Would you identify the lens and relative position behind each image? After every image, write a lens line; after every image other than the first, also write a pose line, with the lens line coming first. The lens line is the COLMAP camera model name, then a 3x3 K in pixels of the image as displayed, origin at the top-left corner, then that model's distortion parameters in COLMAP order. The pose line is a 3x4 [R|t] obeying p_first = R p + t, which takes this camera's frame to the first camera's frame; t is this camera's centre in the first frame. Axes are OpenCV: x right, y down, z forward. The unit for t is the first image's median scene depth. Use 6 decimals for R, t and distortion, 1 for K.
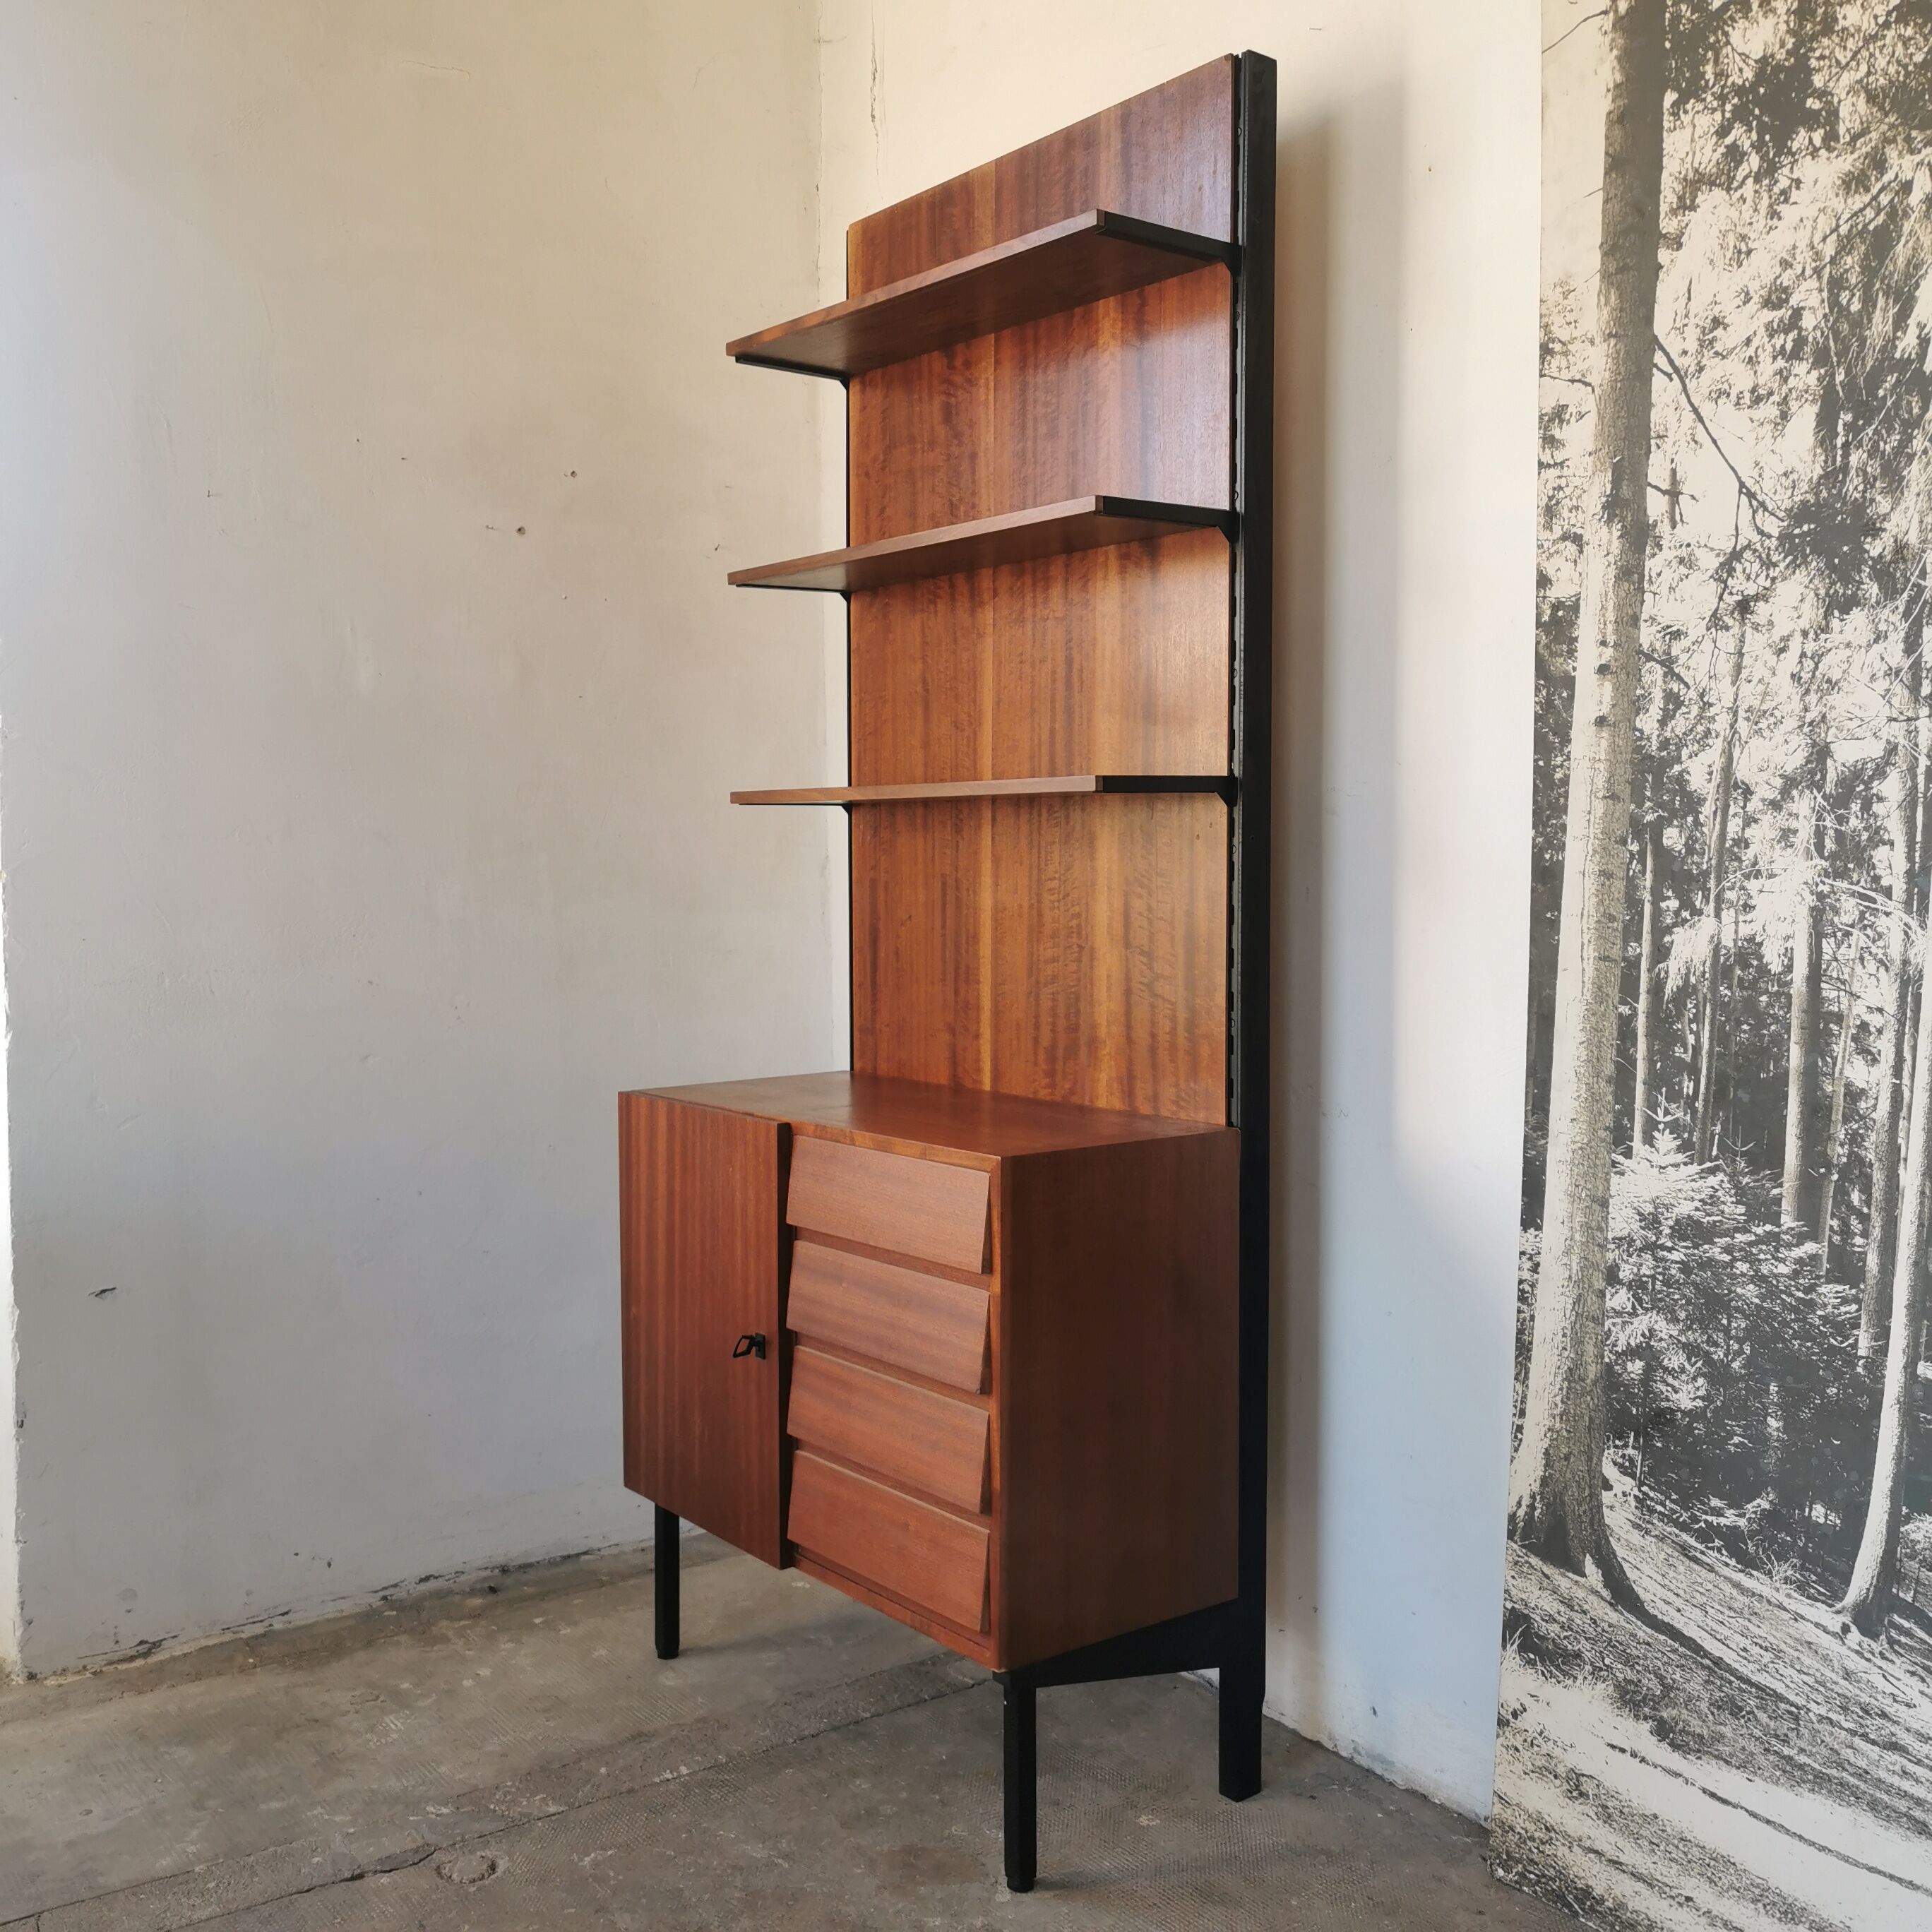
lens RADIAL K [[1981.9, 0, 966.0], [0, 1981.9, 966.0], [0, 0, 1]] dist [0.091343, -0.149912]
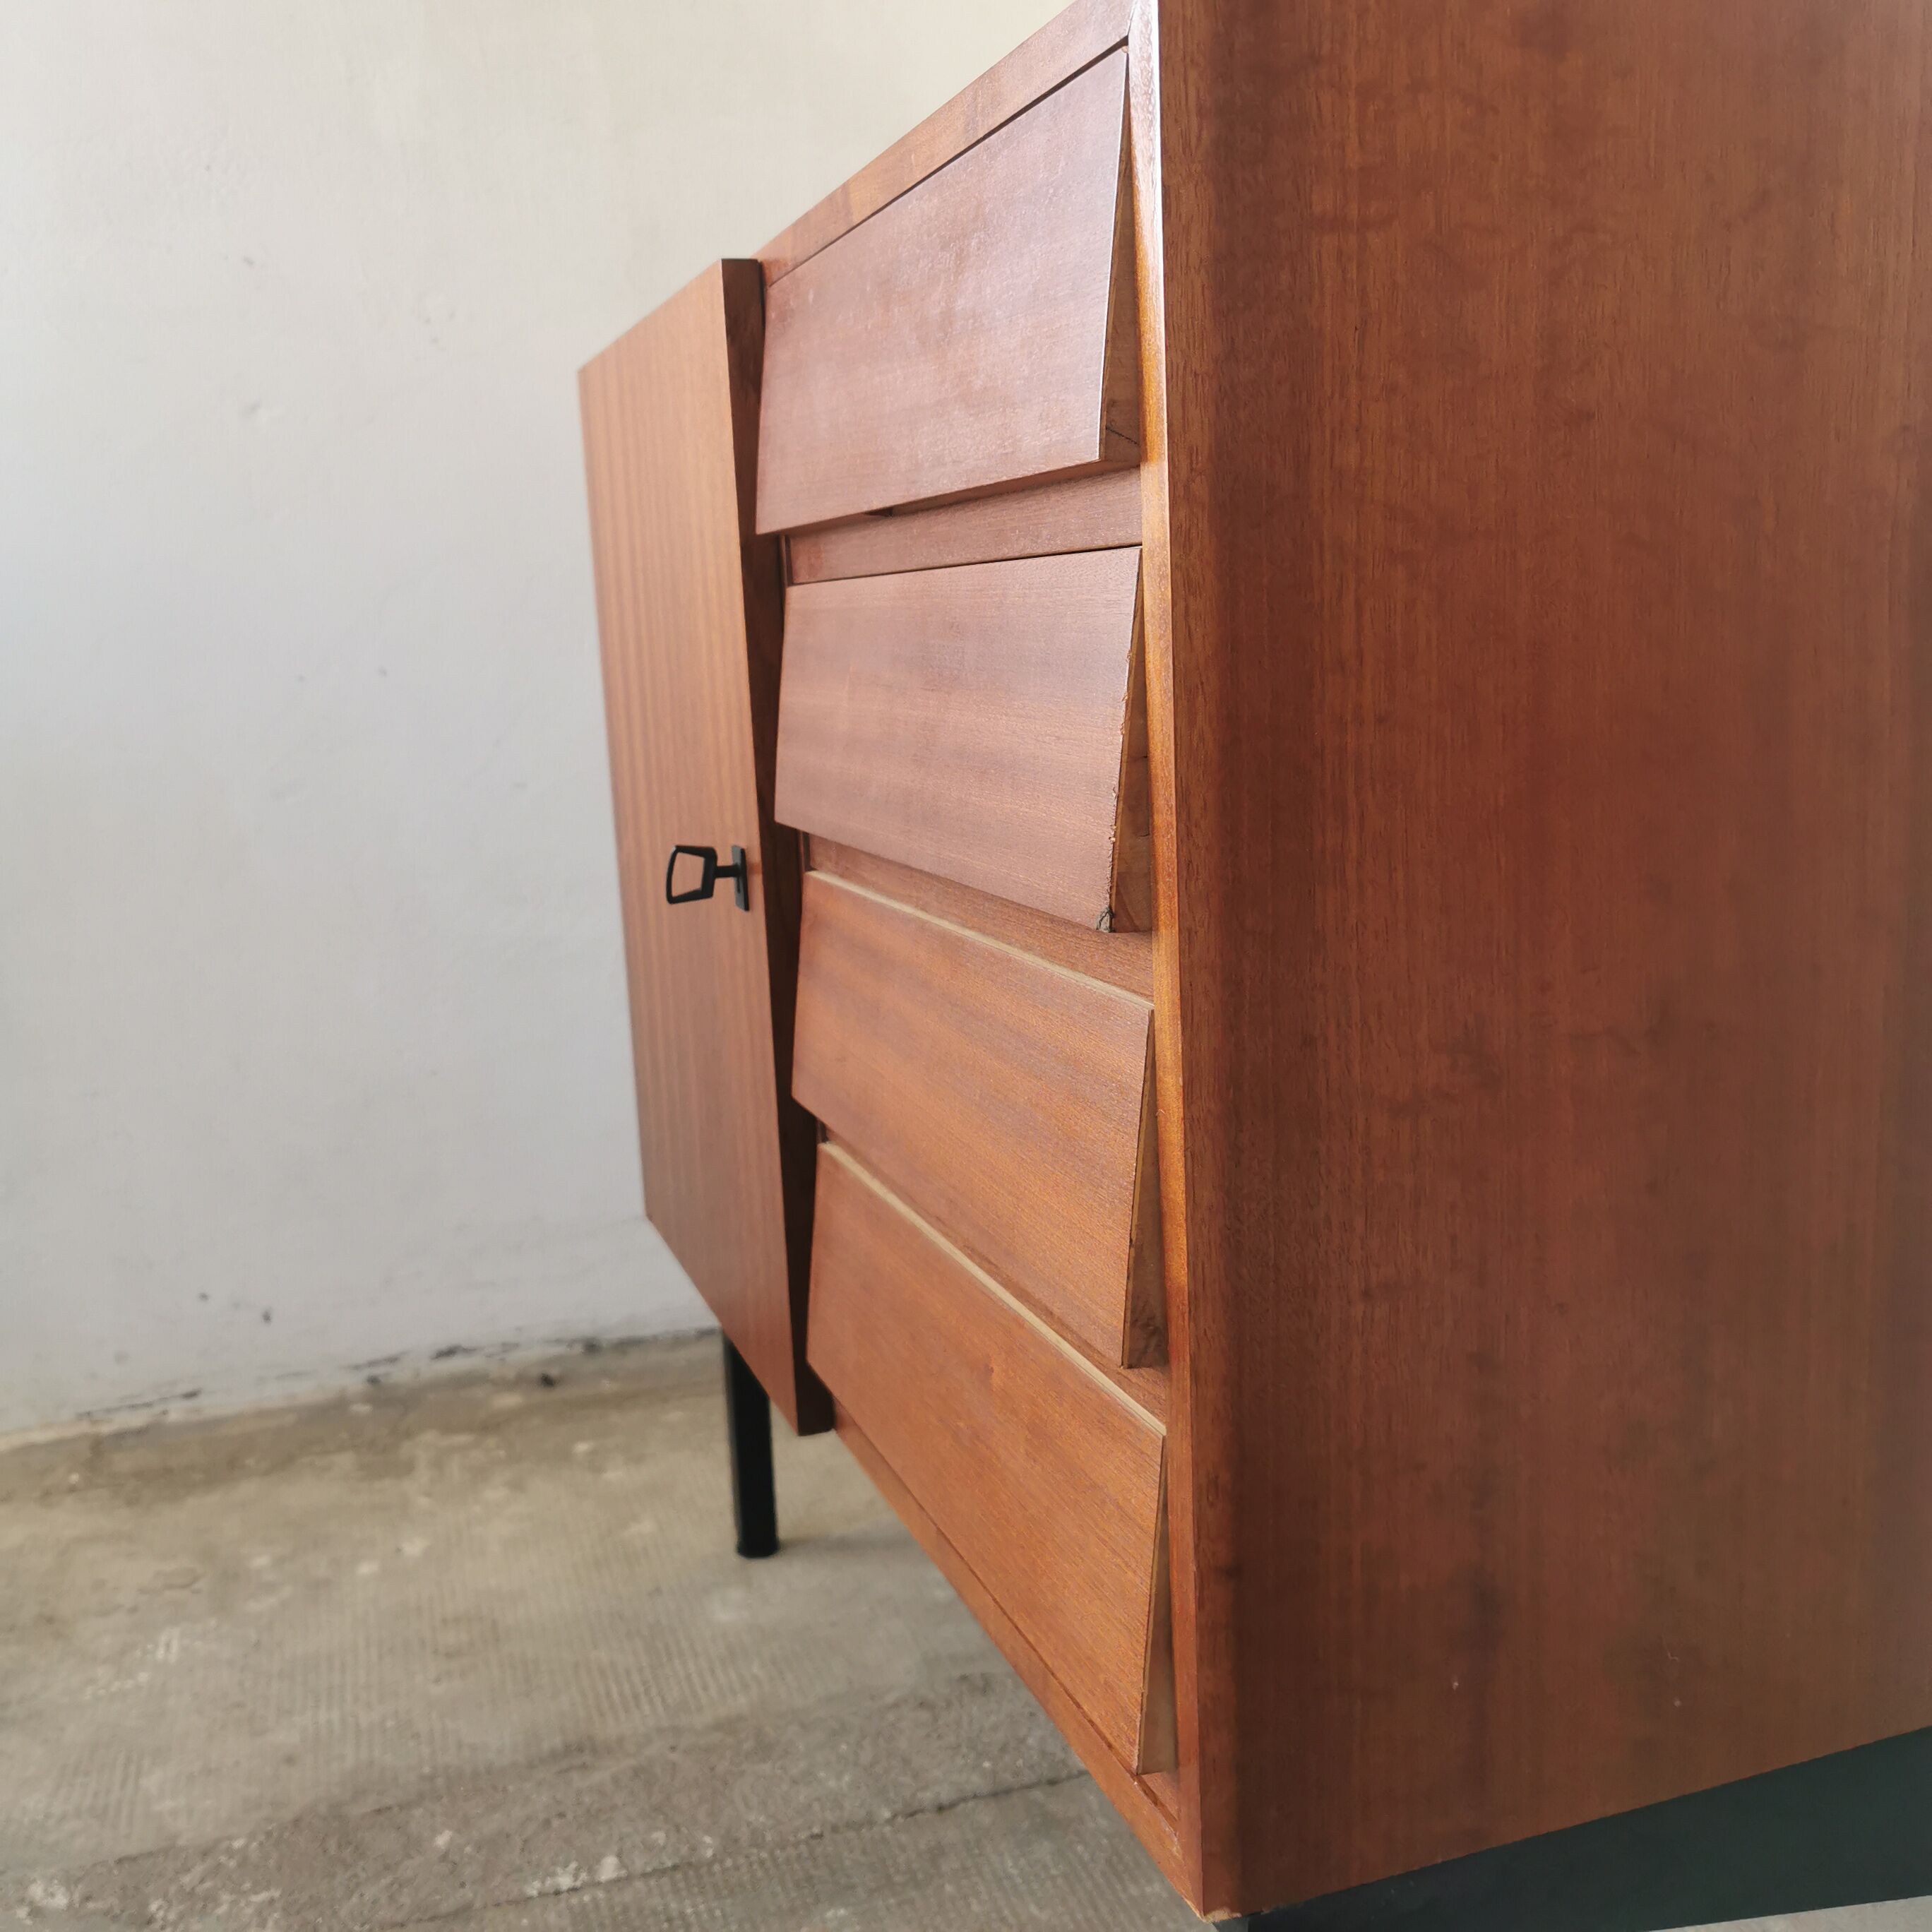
lens RADIAL K [[2016.3, 0, 961.2], [0, 2016.3, 933.2], [0, 0, 1]] dist [0.025069, -0.021136]
pose [[0.950717, 0.010004, -0.309900, 0.070891], [0.024012, 0.994102, 0.105754, 0.186858], [0.309130, -0.107984, 0.944869, 0.742396]]
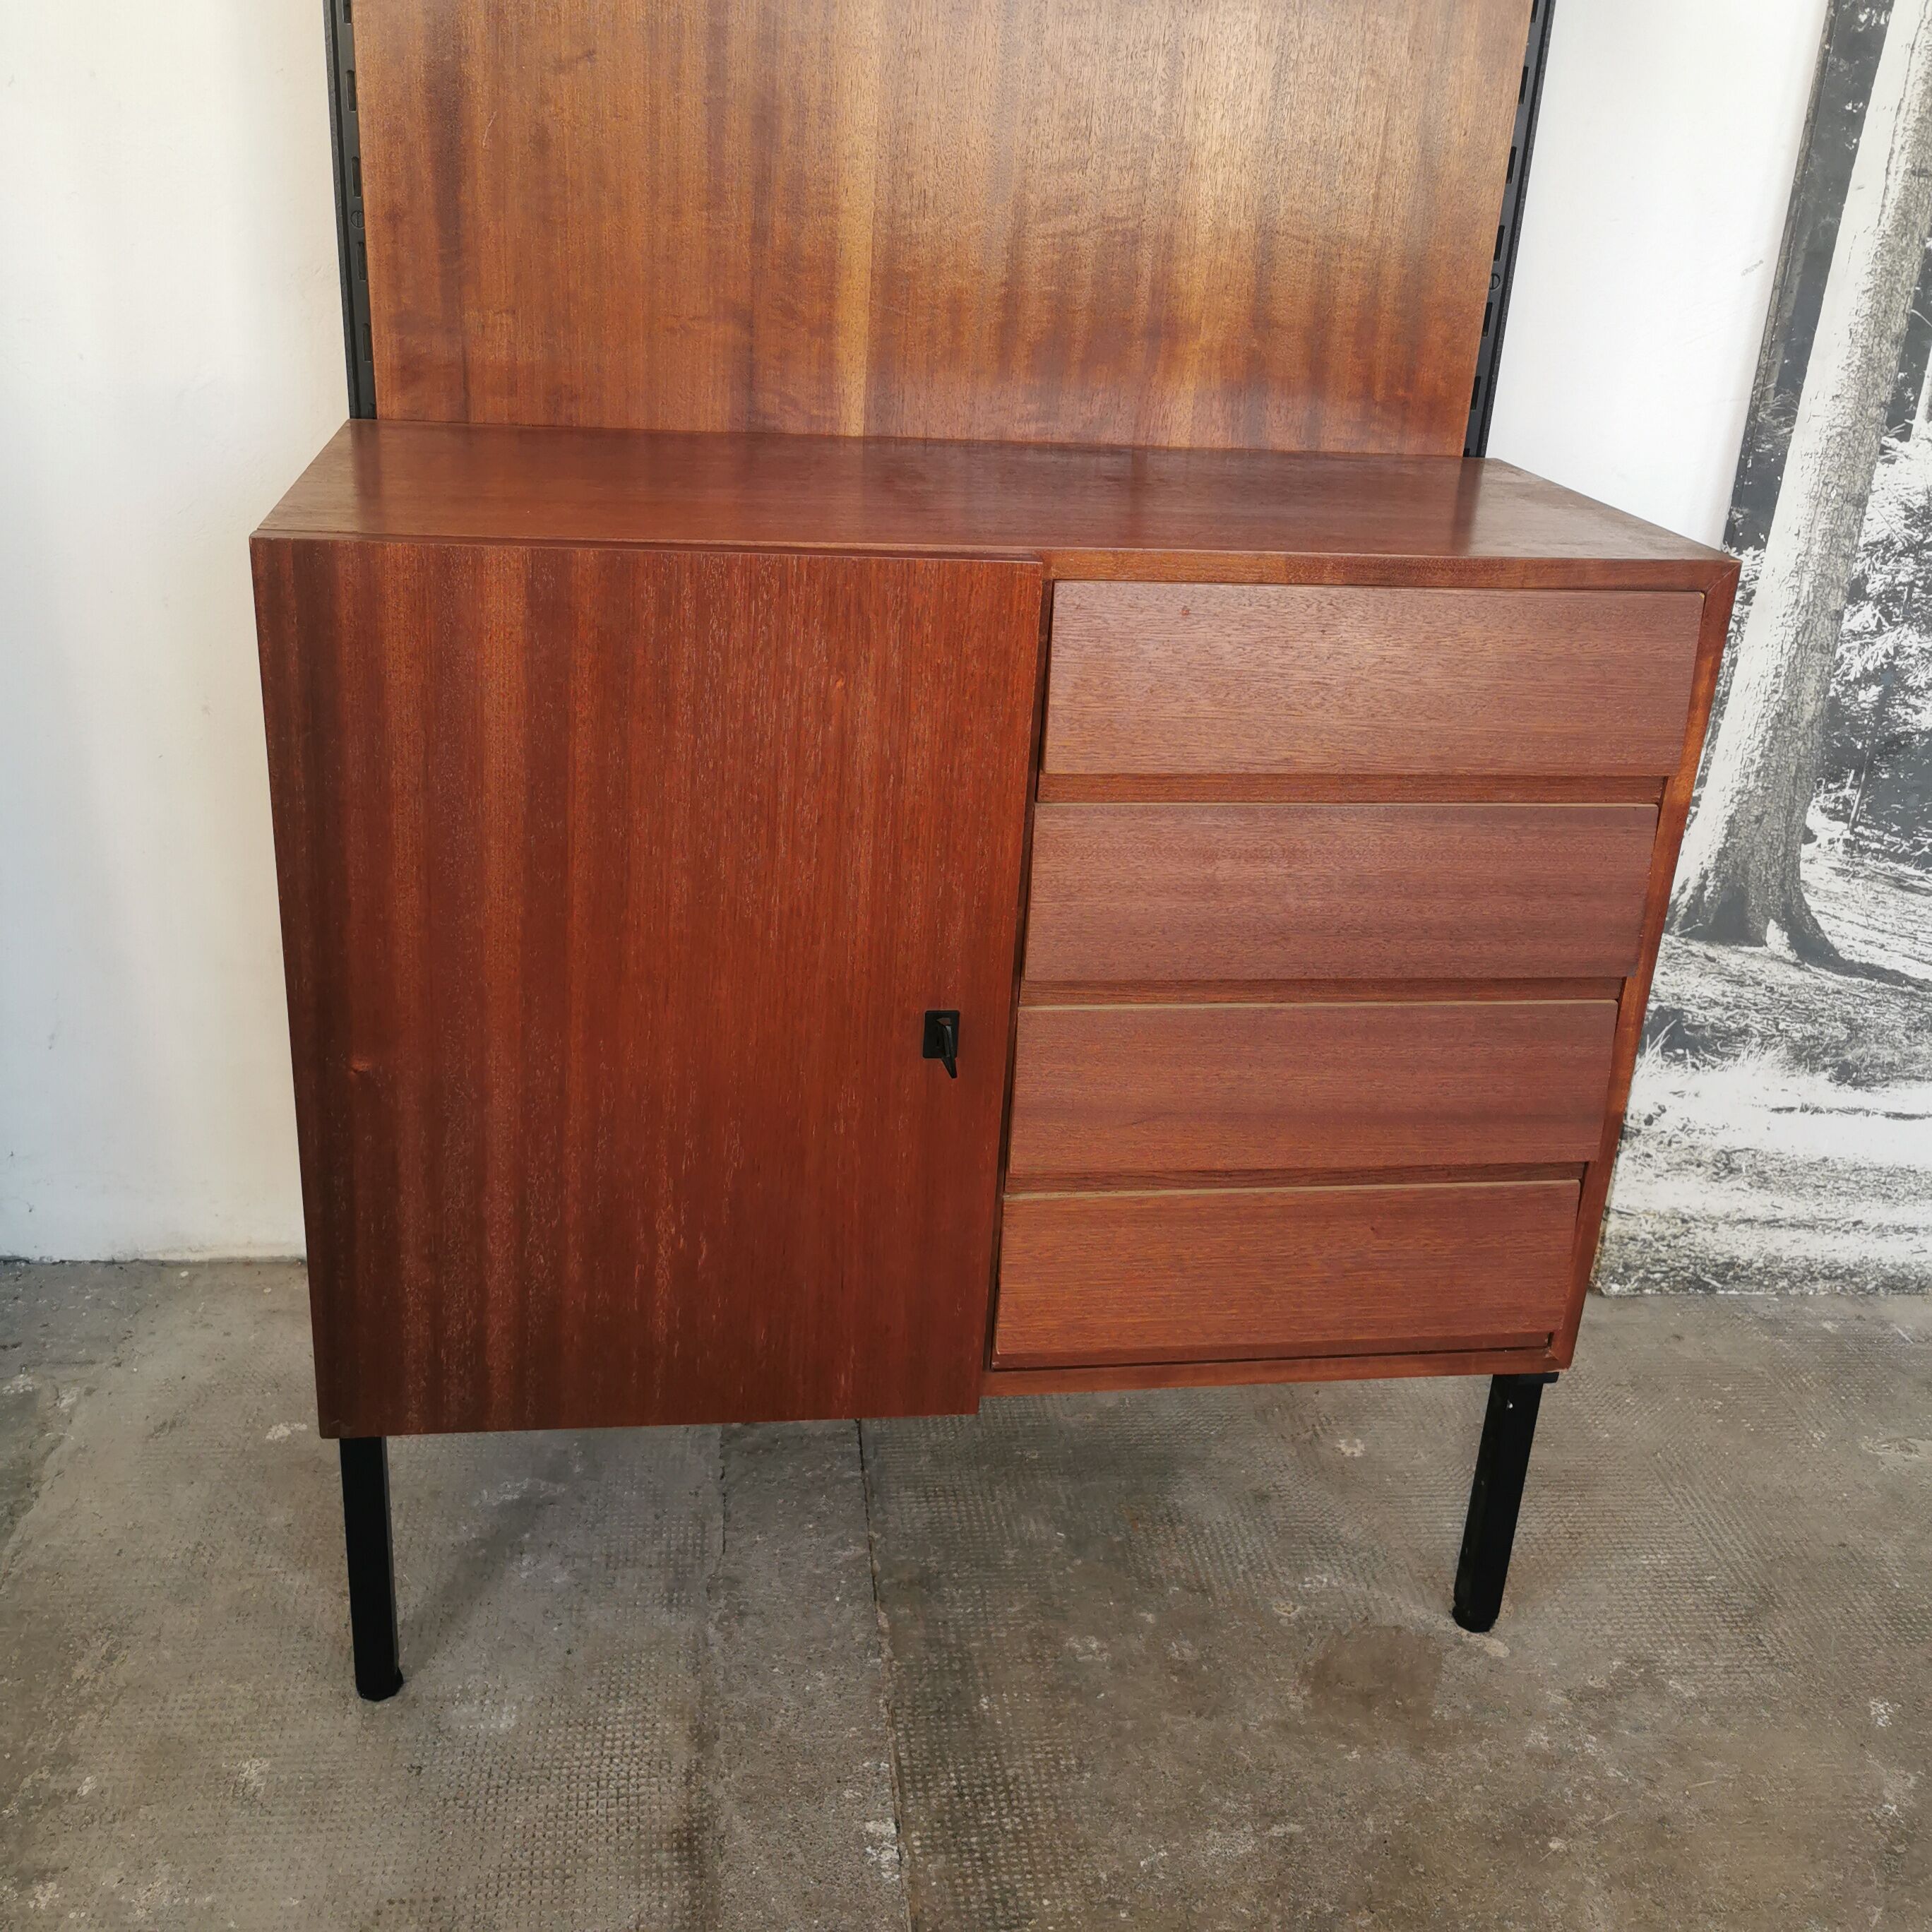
lens RADIAL K [[1981.9, 0, 966.0], [0, 1981.9, 966.0], [0, 0, 1]] dist [0.091343, -0.149912]
pose [[0.483382, -0.316661, 0.816130, -0.563185], [-0.008809, 0.930477, 0.366245, 0.000568], [-0.875365, -0.184225, 0.446986, 0.914958]]
